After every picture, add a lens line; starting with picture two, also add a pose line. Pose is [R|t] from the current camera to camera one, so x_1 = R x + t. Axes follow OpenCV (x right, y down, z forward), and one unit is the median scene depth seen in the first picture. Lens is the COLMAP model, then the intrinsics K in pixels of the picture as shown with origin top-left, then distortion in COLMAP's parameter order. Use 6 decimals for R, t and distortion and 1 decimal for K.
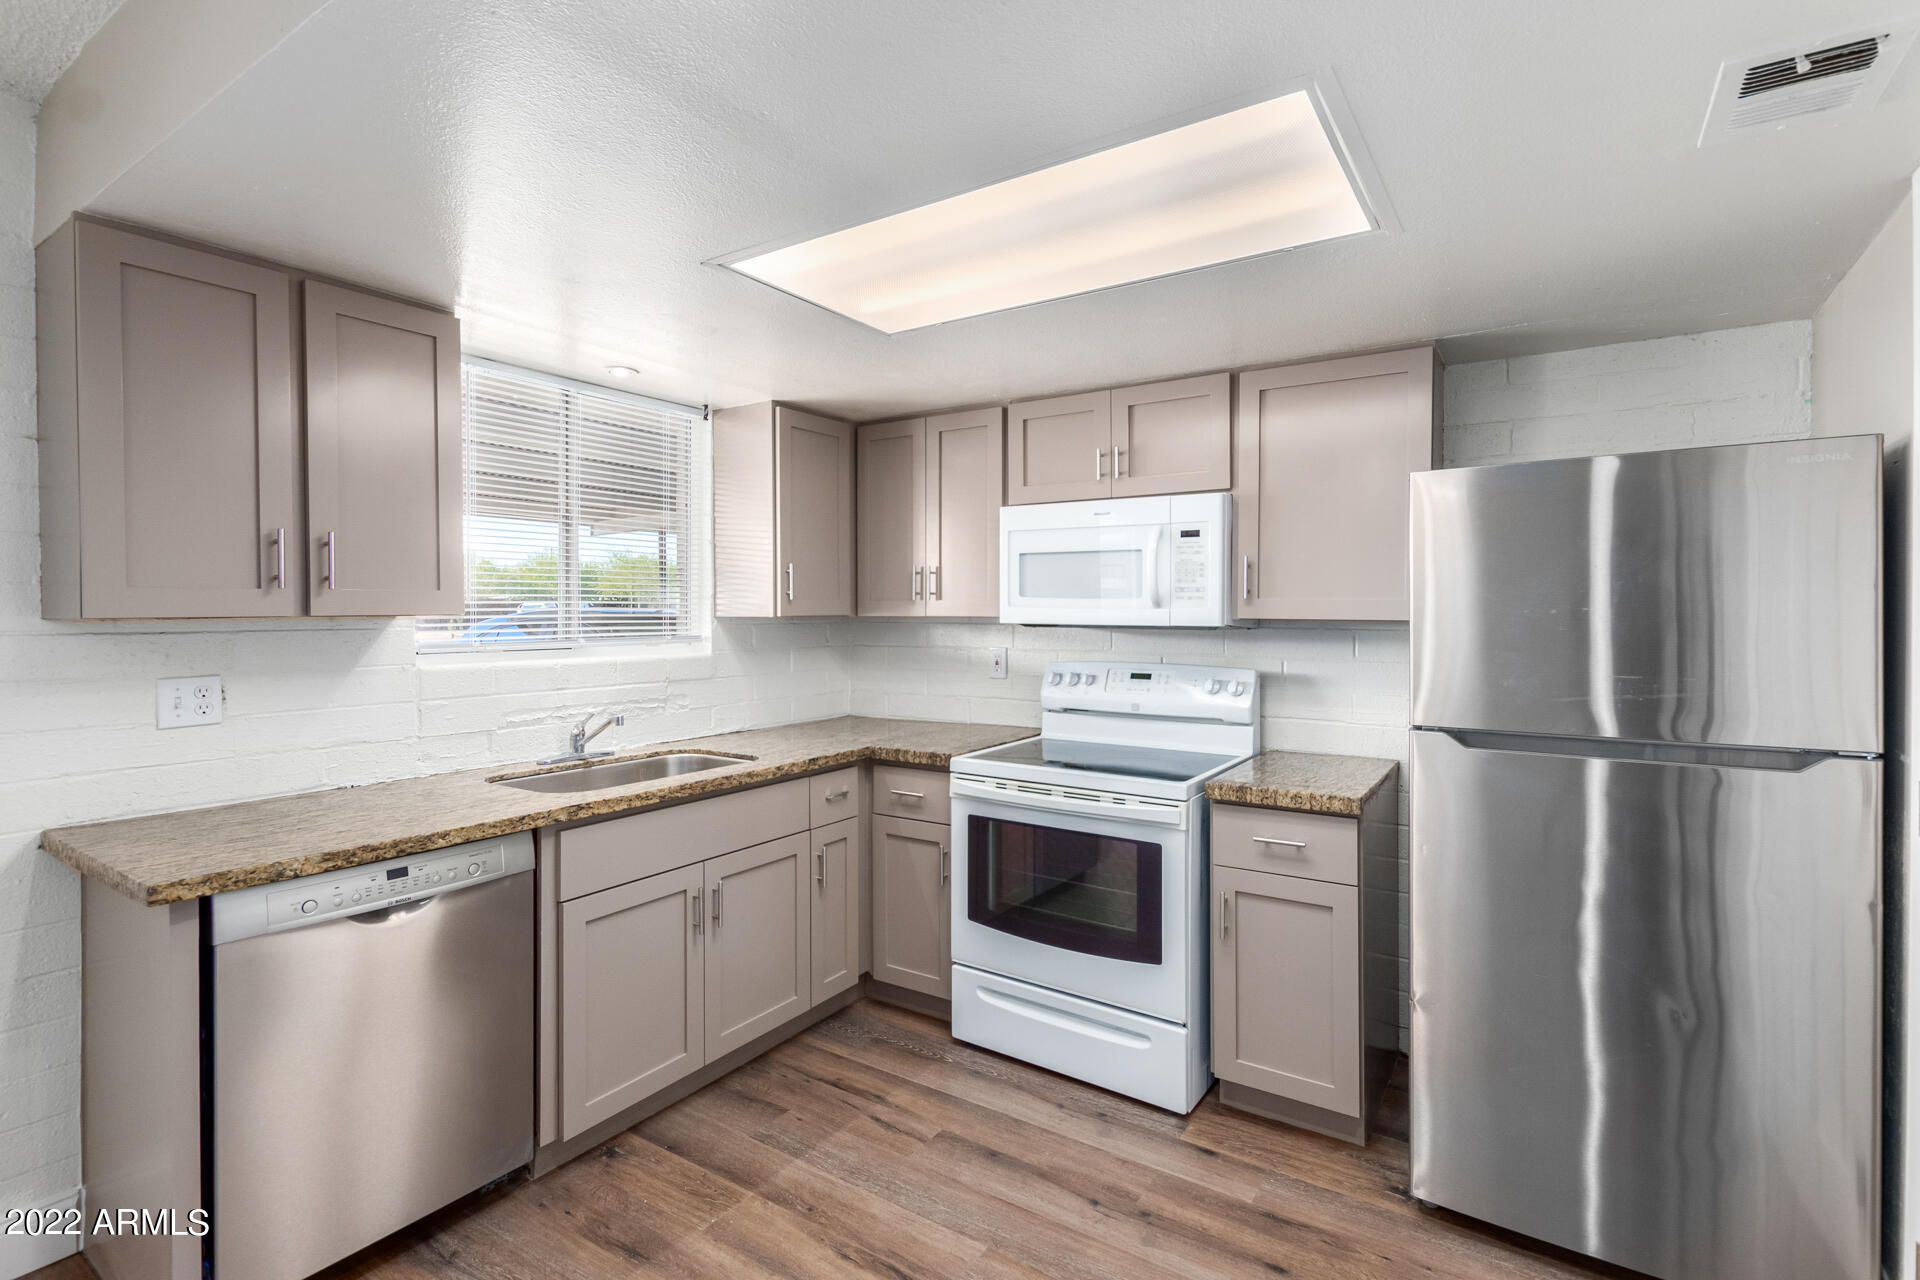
lens RADIAL K [[880.3, 0, 1021.7], [0, 880.3, 613.8], [0, 0, 1]] dist [0.008183, -0.004980]
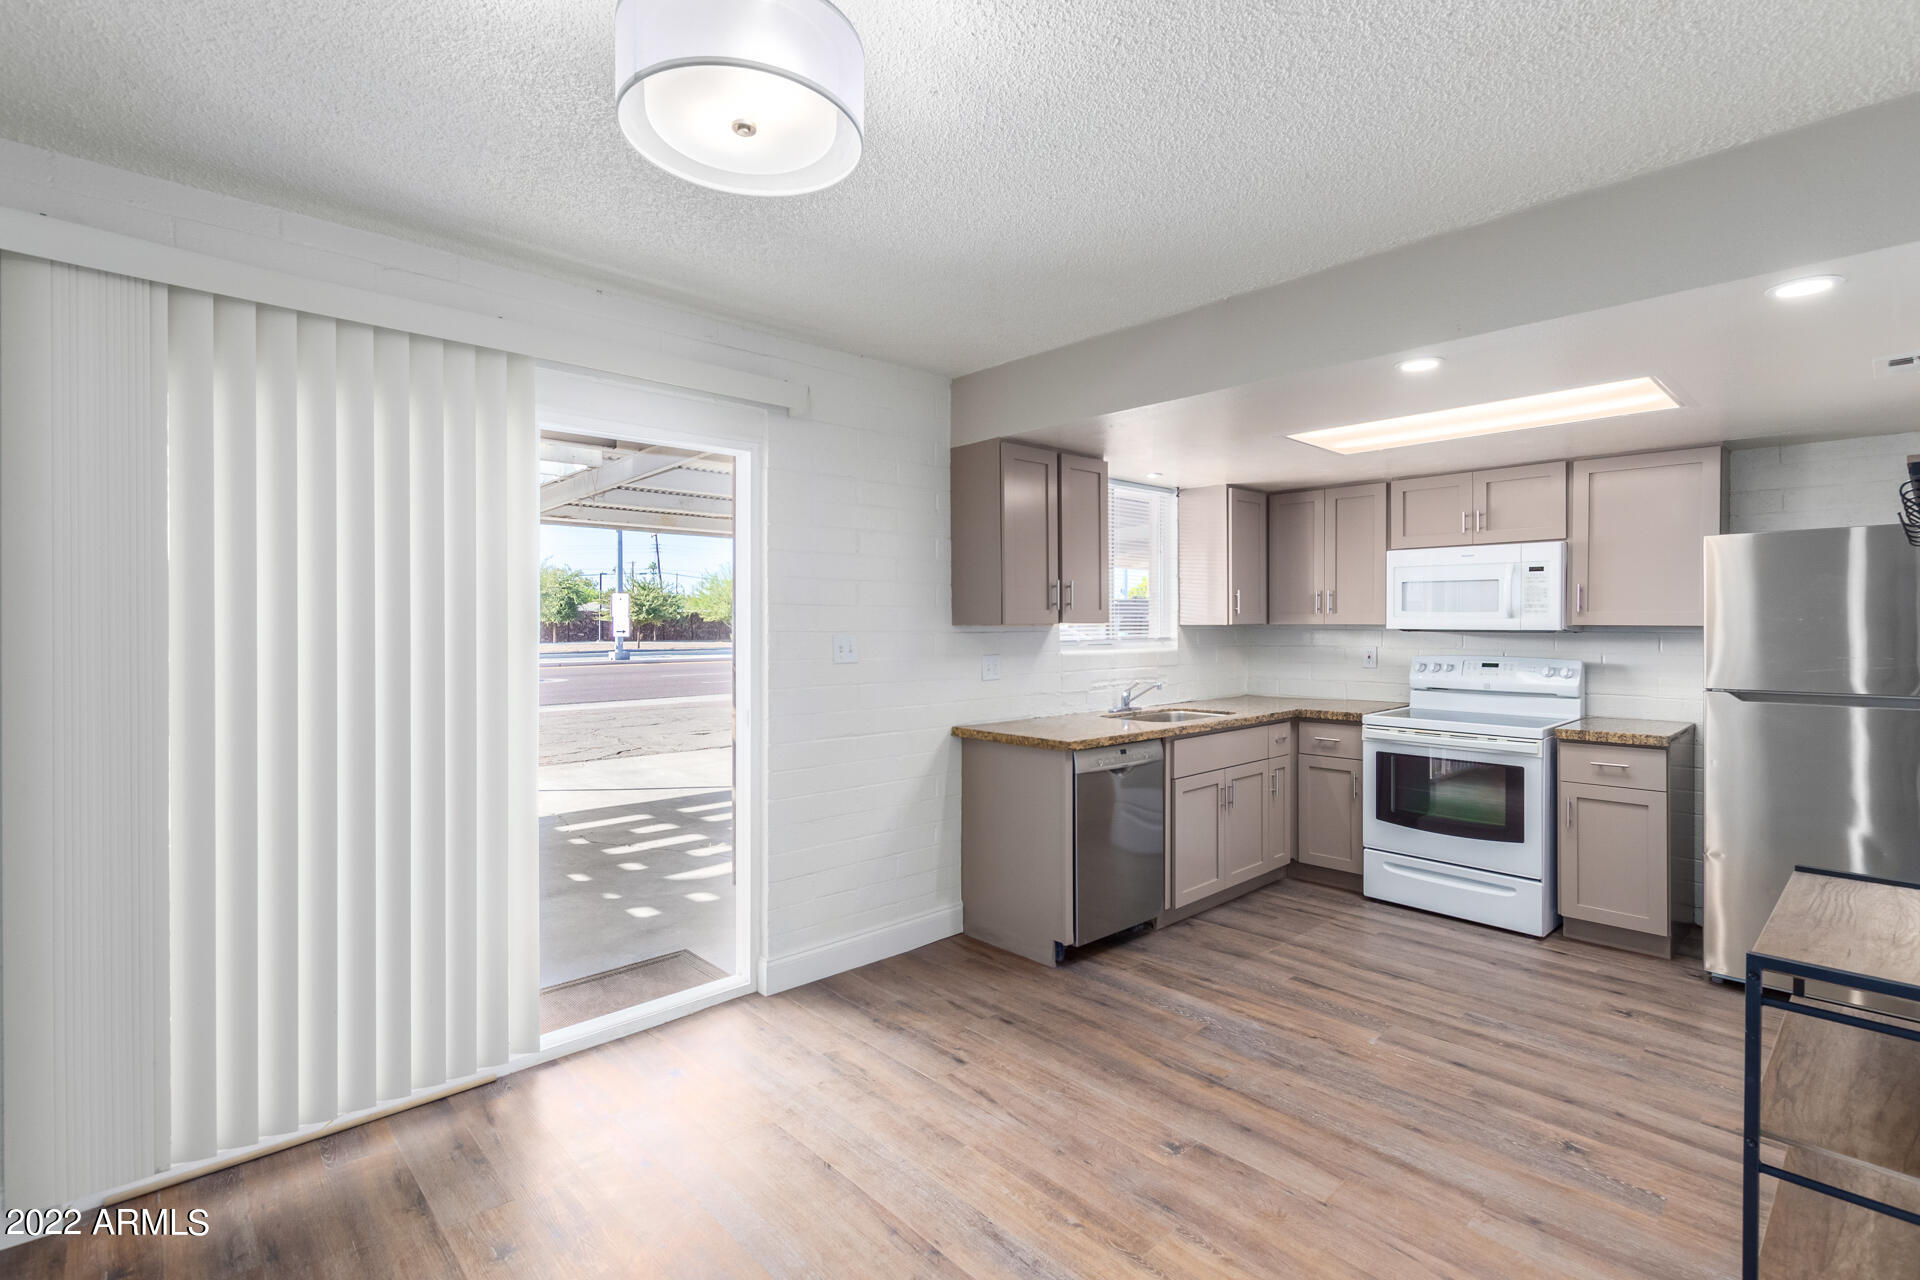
lens RADIAL K [[880.3, 0, 1031.1], [0, 880.3, 631.9], [0, 0, 1]] dist [0.008183, -0.004980]
pose [[0.973847, -0.000196, -0.227205, -0.338119], [0.001605, 0.999981, 0.006016, 0.007091], [0.227200, -0.006223, 0.973828, -0.733279]]
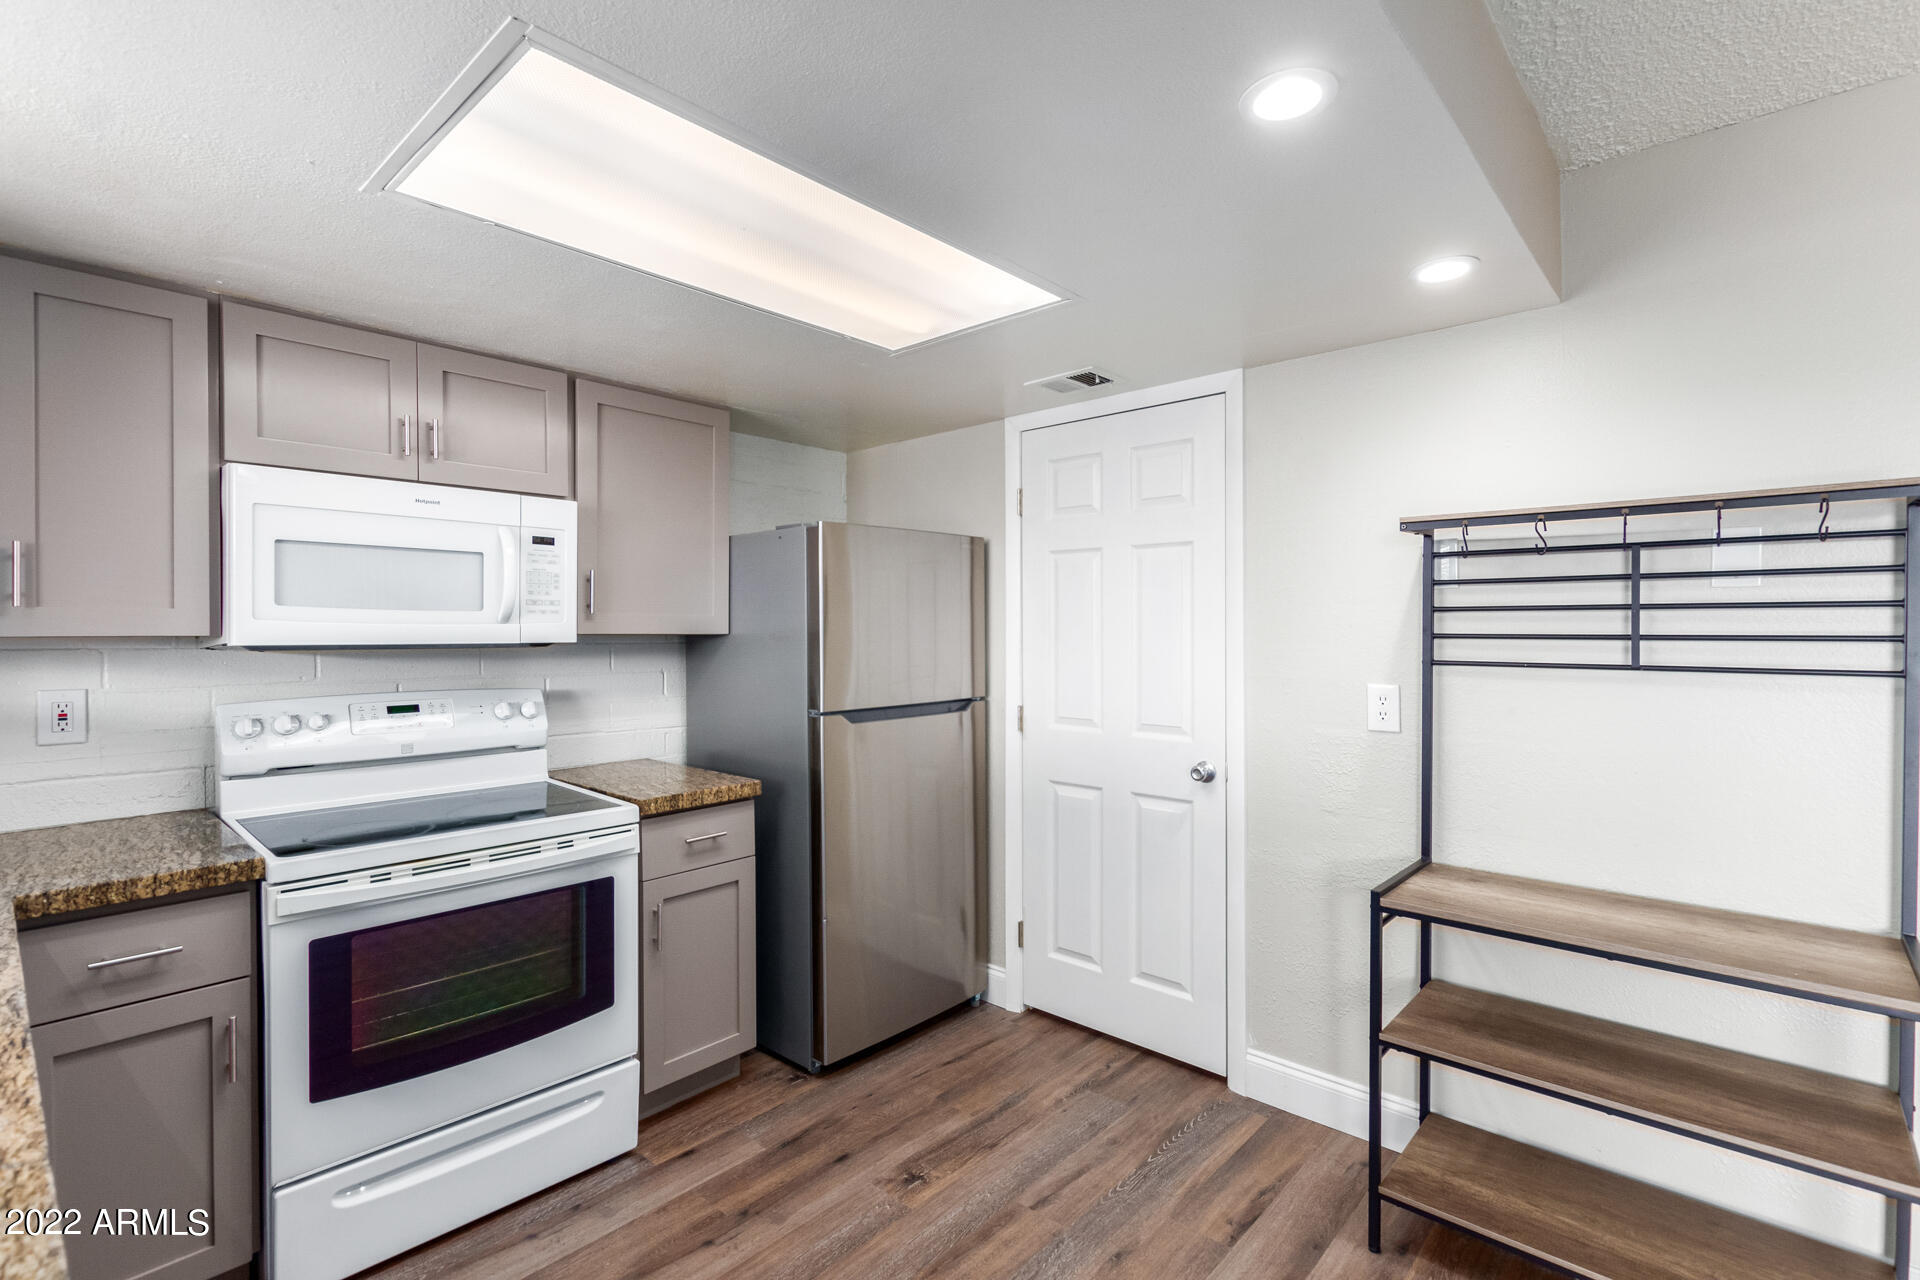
lens RADIAL K [[880.3, 0, 895.5], [0, 880.3, 632.5], [0, 0, 1]] dist [0.008183, -0.004980]
pose [[0.217845, -0.006762, 0.975960, -0.672023], [0.004719, 0.999972, 0.005875, -0.000447], [-0.975972, 0.003326, 0.217870, 0.493702]]
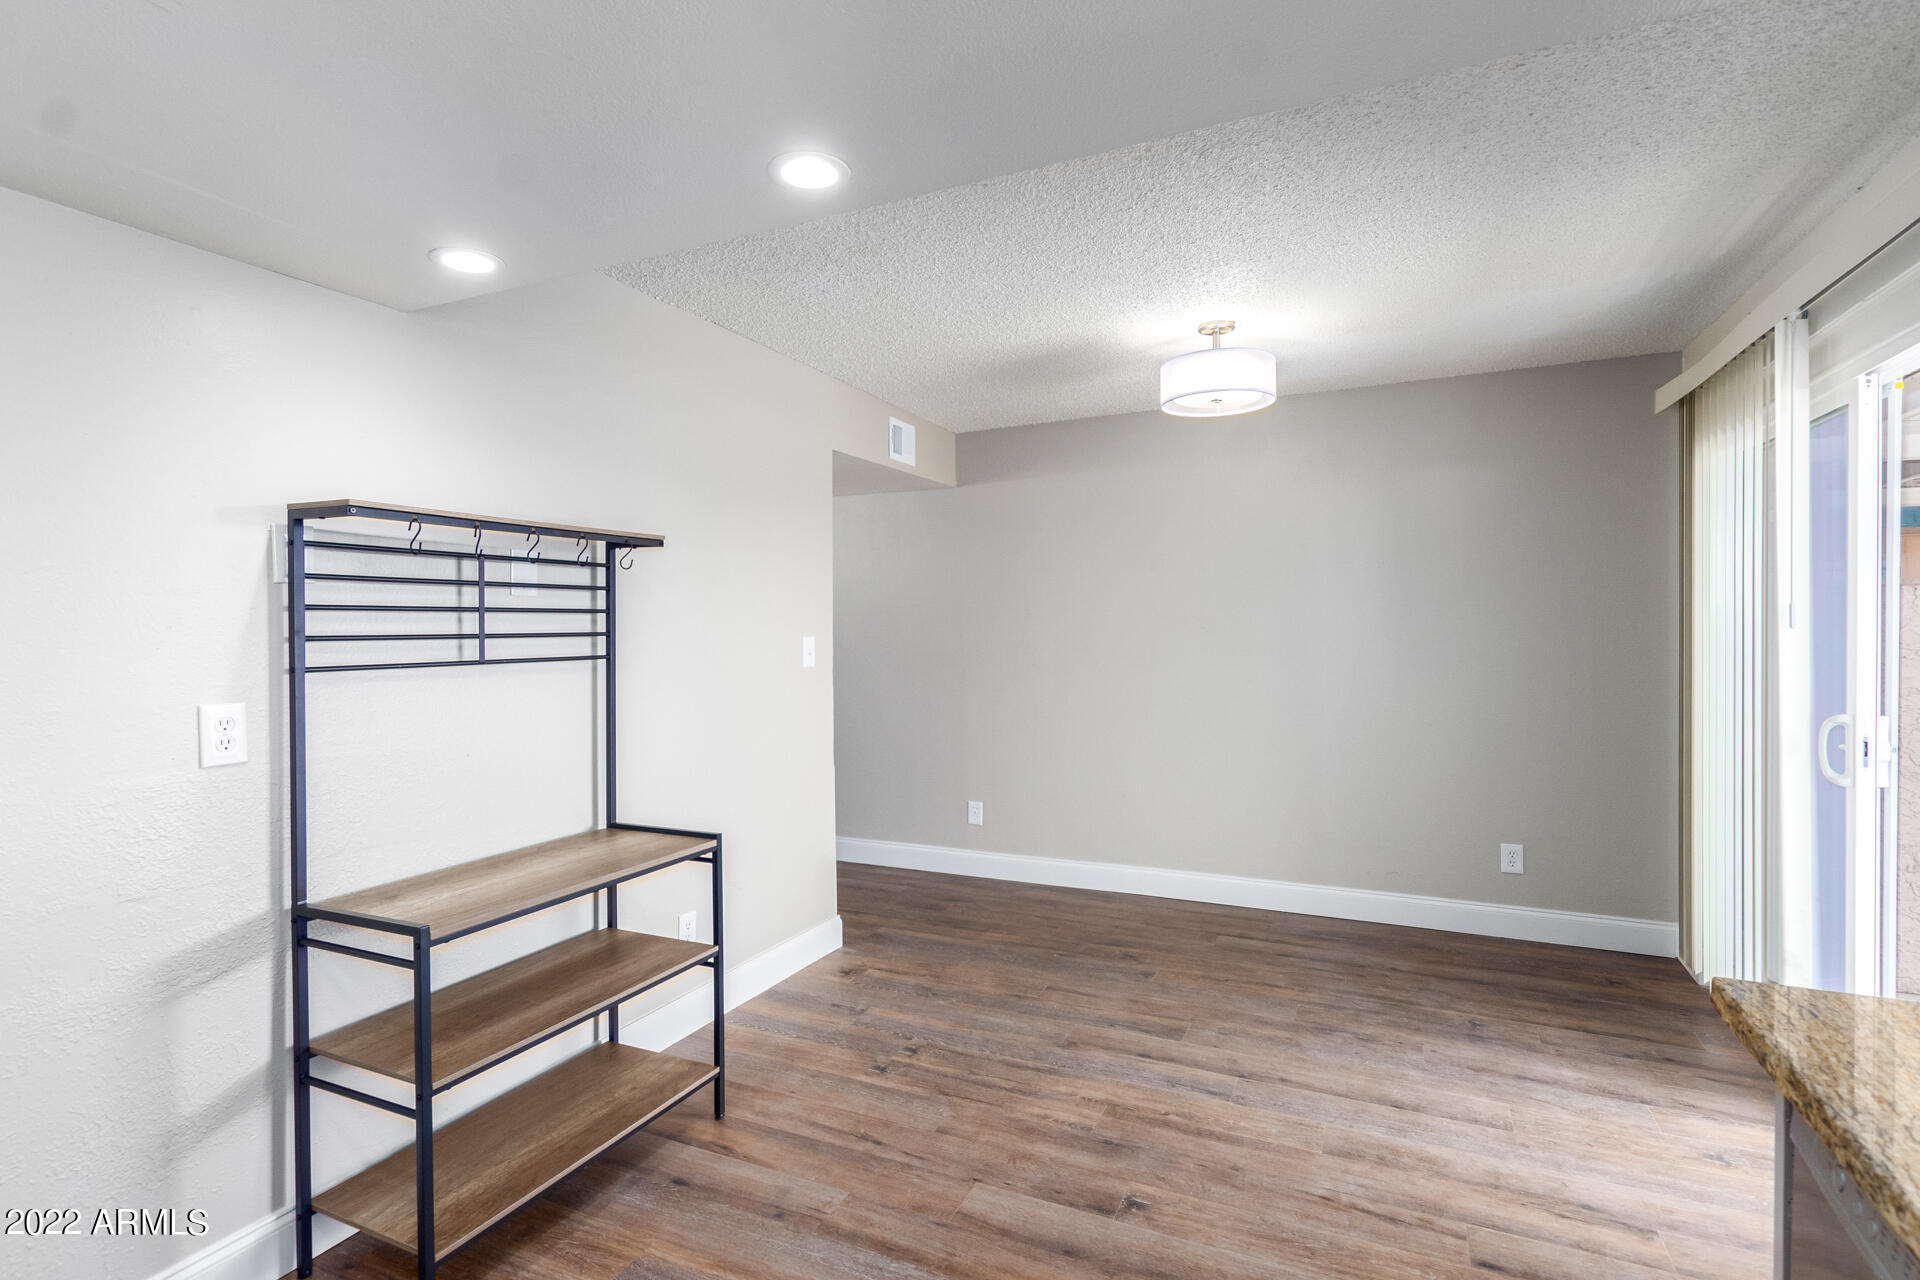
lens RADIAL K [[880.3, 0, 1007.1], [0, 880.3, 631.5], [0, 0, 1]] dist [0.008183, -0.004980]
pose [[-0.990562, 0.010749, -0.136644, -0.176266], [0.009120, 0.999880, 0.012544, 0.000445], [0.136762, 0.011180, -0.990541, 0.991815]]
